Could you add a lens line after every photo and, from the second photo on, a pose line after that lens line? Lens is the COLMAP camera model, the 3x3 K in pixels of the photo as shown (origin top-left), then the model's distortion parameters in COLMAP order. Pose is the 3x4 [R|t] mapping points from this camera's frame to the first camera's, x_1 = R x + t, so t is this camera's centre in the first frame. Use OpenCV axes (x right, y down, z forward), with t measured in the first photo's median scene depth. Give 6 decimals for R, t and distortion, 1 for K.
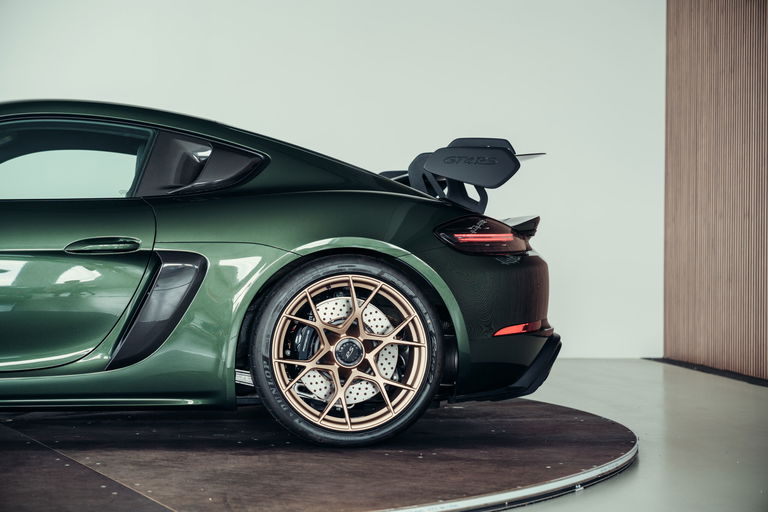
lens RADIAL K [[1460.0, 0, 384.0], [0, 1460.0, 256.0], [0, 0, 1]] dist [-0.044155, 1.513182]
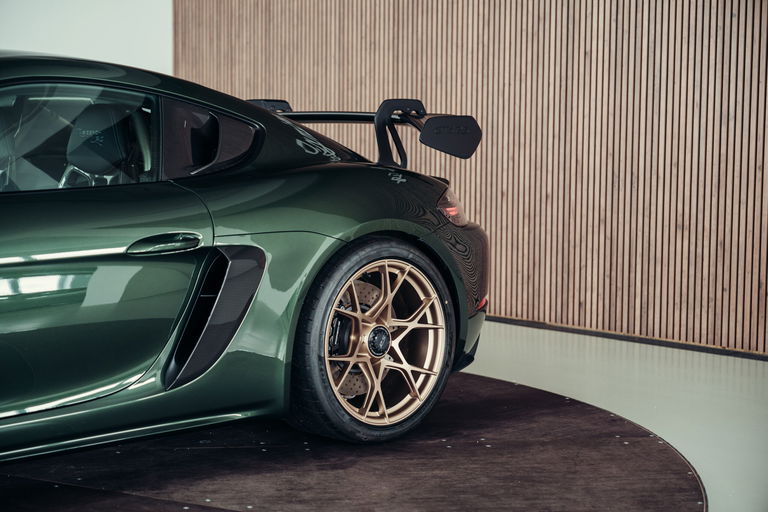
lens RADIAL K [[1460.0, 0, 384.0], [0, 1460.0, 256.0], [0, 0, 1]] dist [-0.044155, 1.513182]
pose [[0.788445, -0.059392, 0.612232, -0.591597], [-0.005772, 0.994569, 0.103916, -0.085781], [-0.615079, -0.085466, 0.783820, 0.270020]]
